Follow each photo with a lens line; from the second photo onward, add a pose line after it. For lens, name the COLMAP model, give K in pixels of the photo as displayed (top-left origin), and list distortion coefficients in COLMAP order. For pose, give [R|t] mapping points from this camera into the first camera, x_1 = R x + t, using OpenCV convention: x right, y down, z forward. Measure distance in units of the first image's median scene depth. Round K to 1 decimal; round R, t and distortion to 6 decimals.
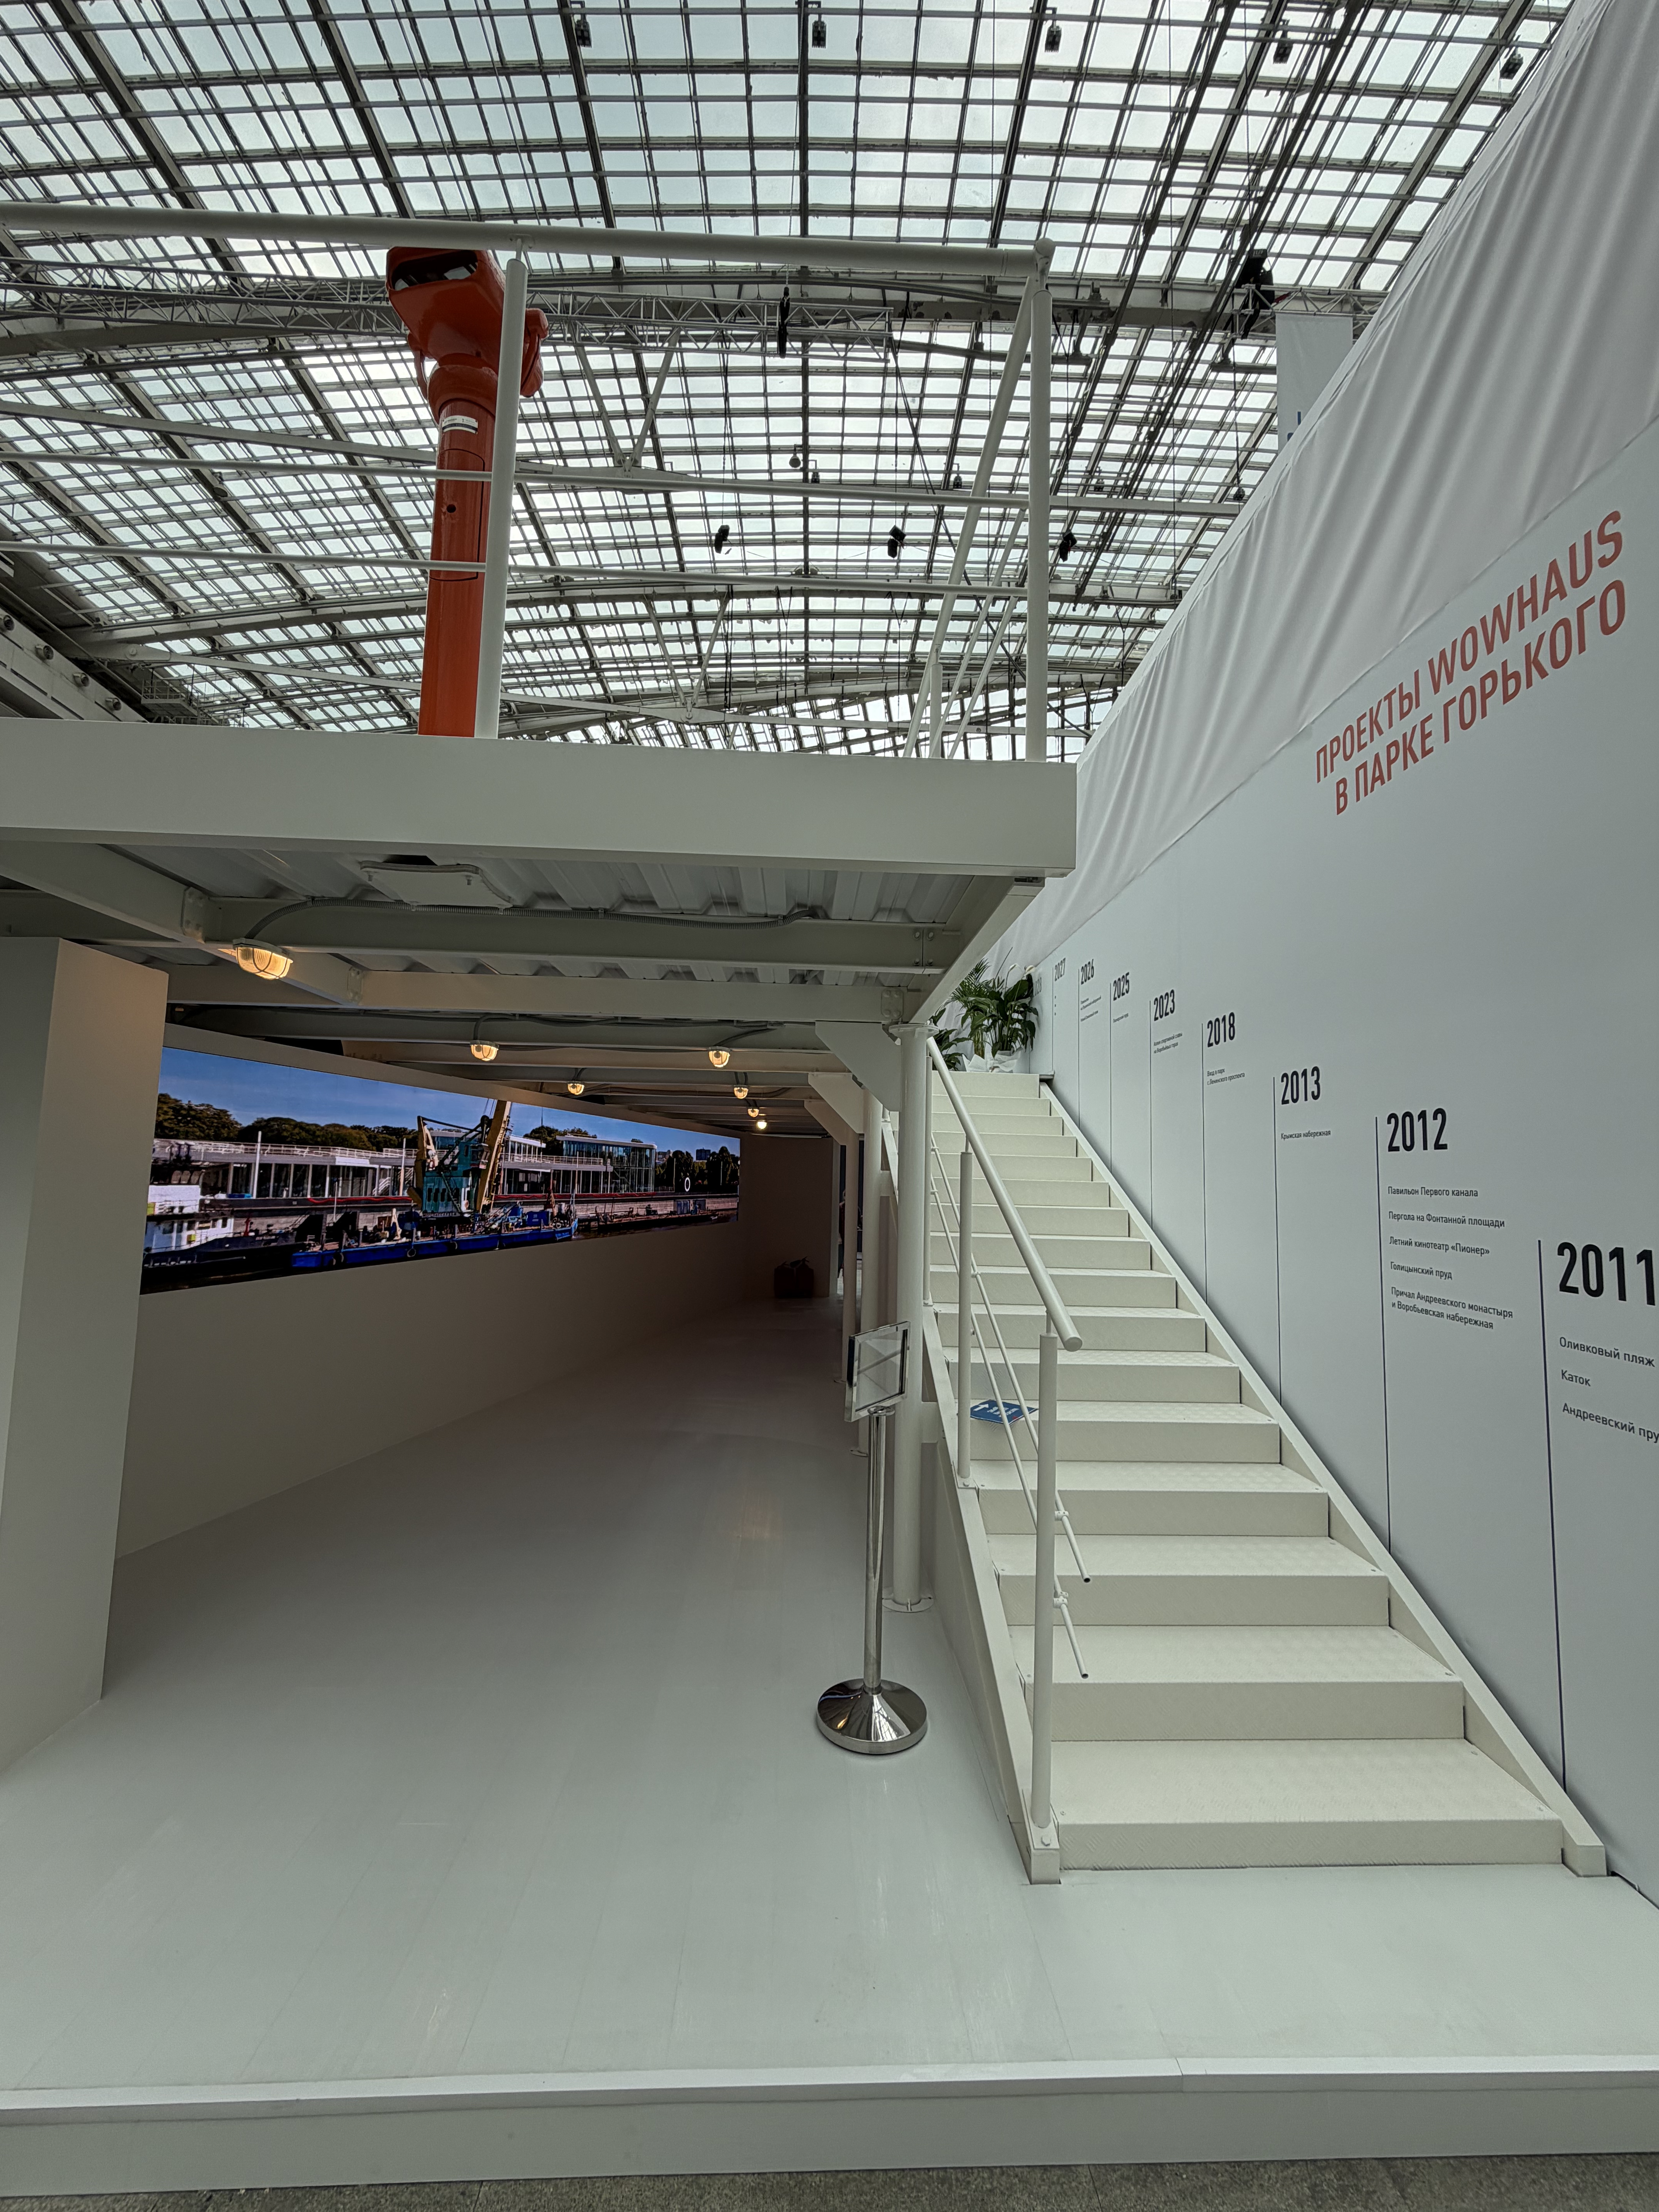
lens RADIAL K [[882.7, 0, 837.3], [0, 882.7, 1099.9], [0, 0, 1]] dist [-0.000313, -0.000500]
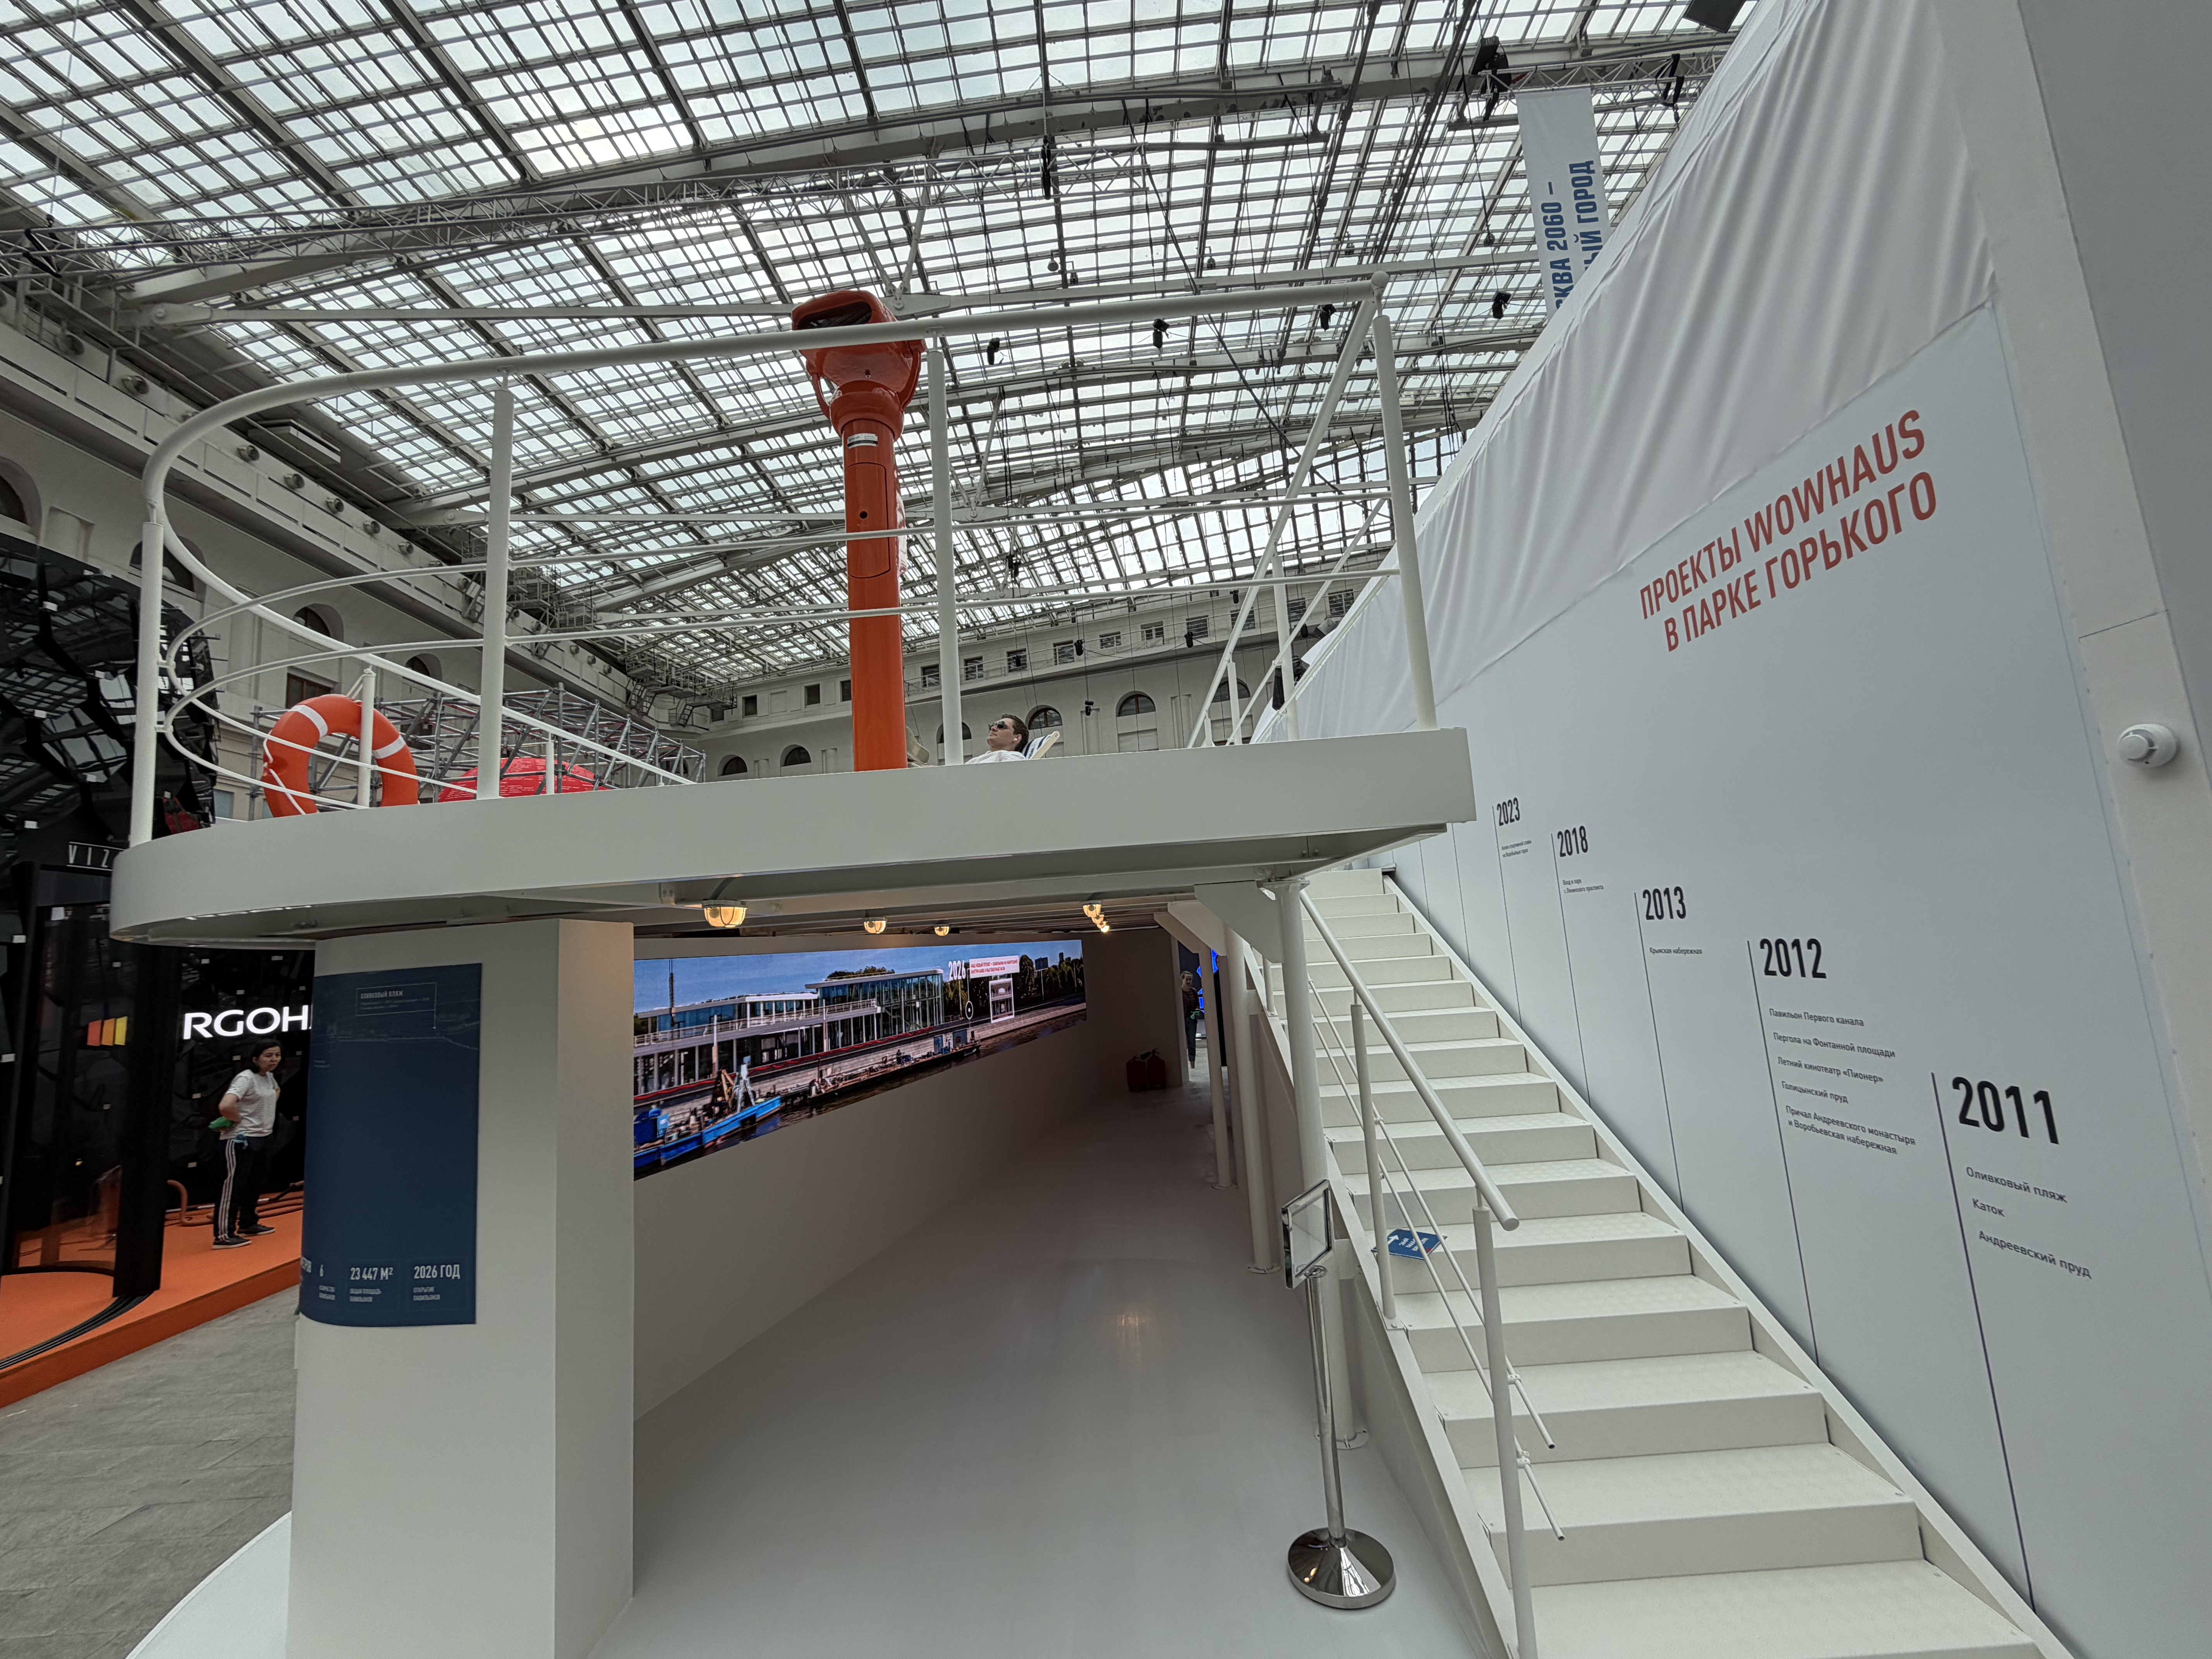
lens RADIAL K [[882.7, 0, 1103.9], [0, 882.7, 825.5], [0, 0, 1]] dist [-0.000313, -0.000500]
pose [[0.993756, -0.102316, -0.044501, -0.081910], [0.100387, 0.993992, -0.043618, -0.132094], [0.048696, 0.038878, 0.998057, -0.083186]]
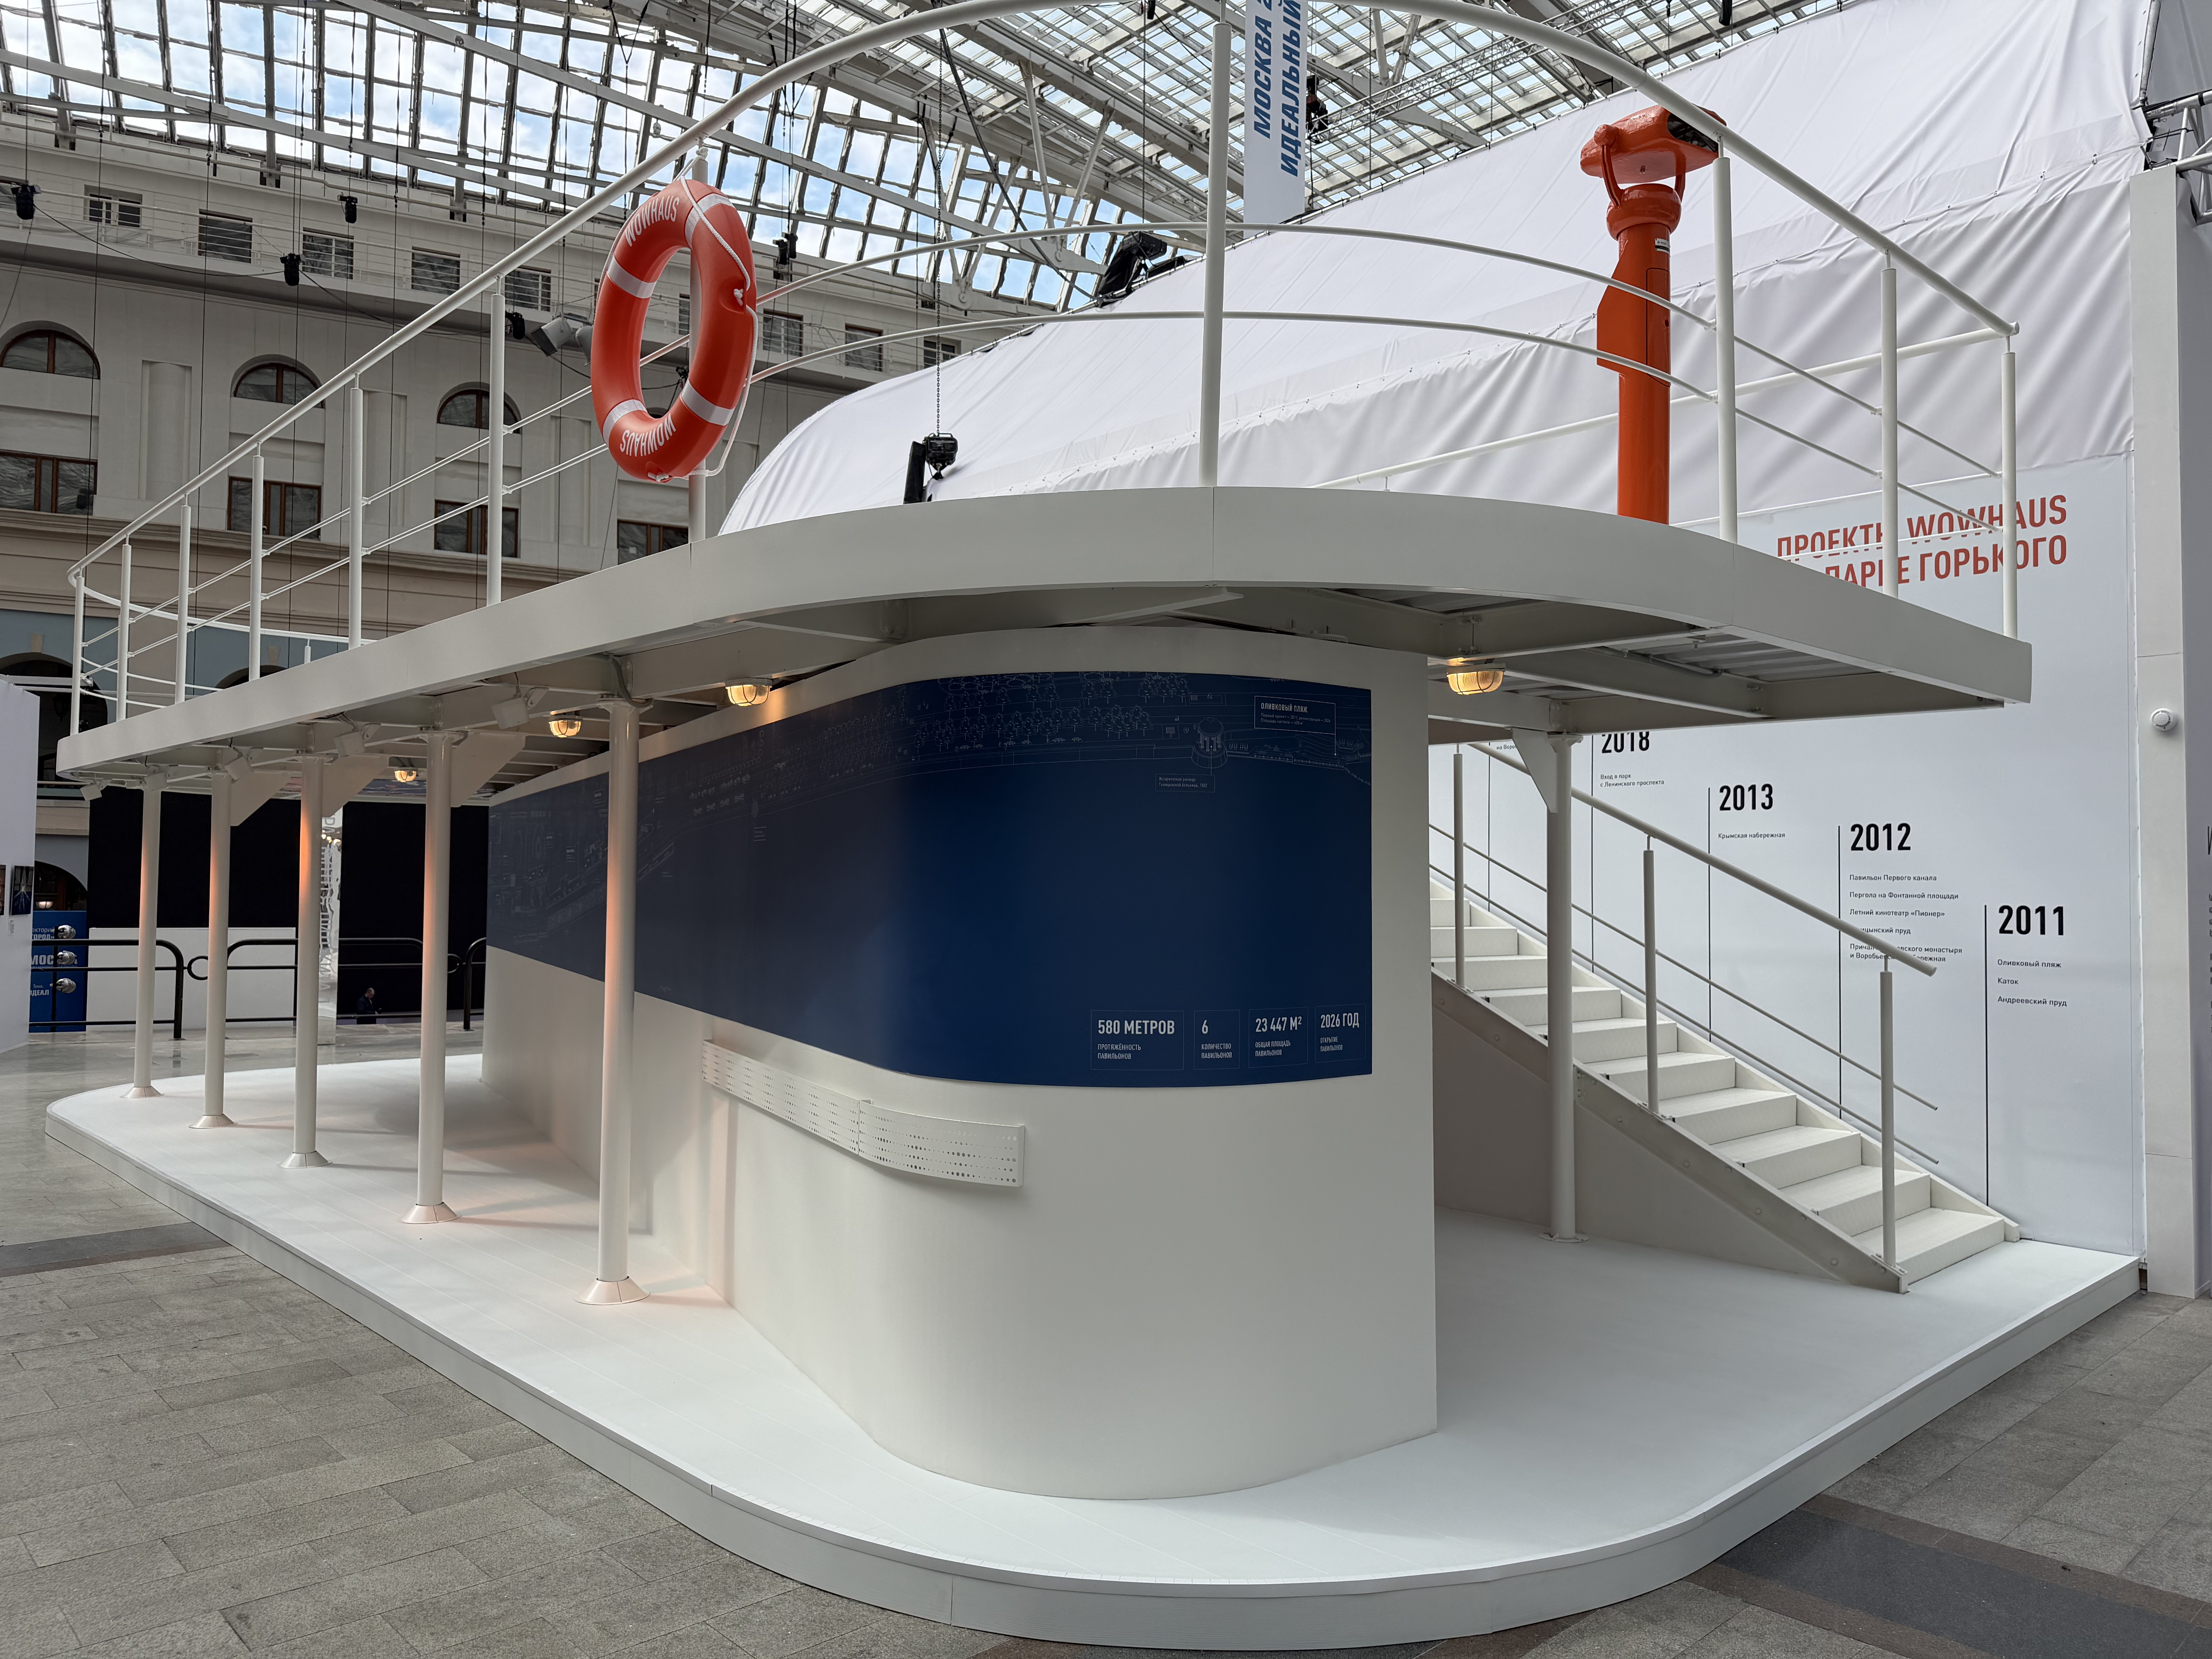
lens RADIAL K [[1559.6, 0, 1110.1], [0, 1559.6, 833.2], [0, 0, 1]] dist [0.031094, -0.038707]
pose [[0.754726, 0.005724, 0.656015, -1.701701], [-0.049845, 0.997572, 0.048641, -0.029070], [-0.654144, -0.069410, 0.753178, -0.113305]]
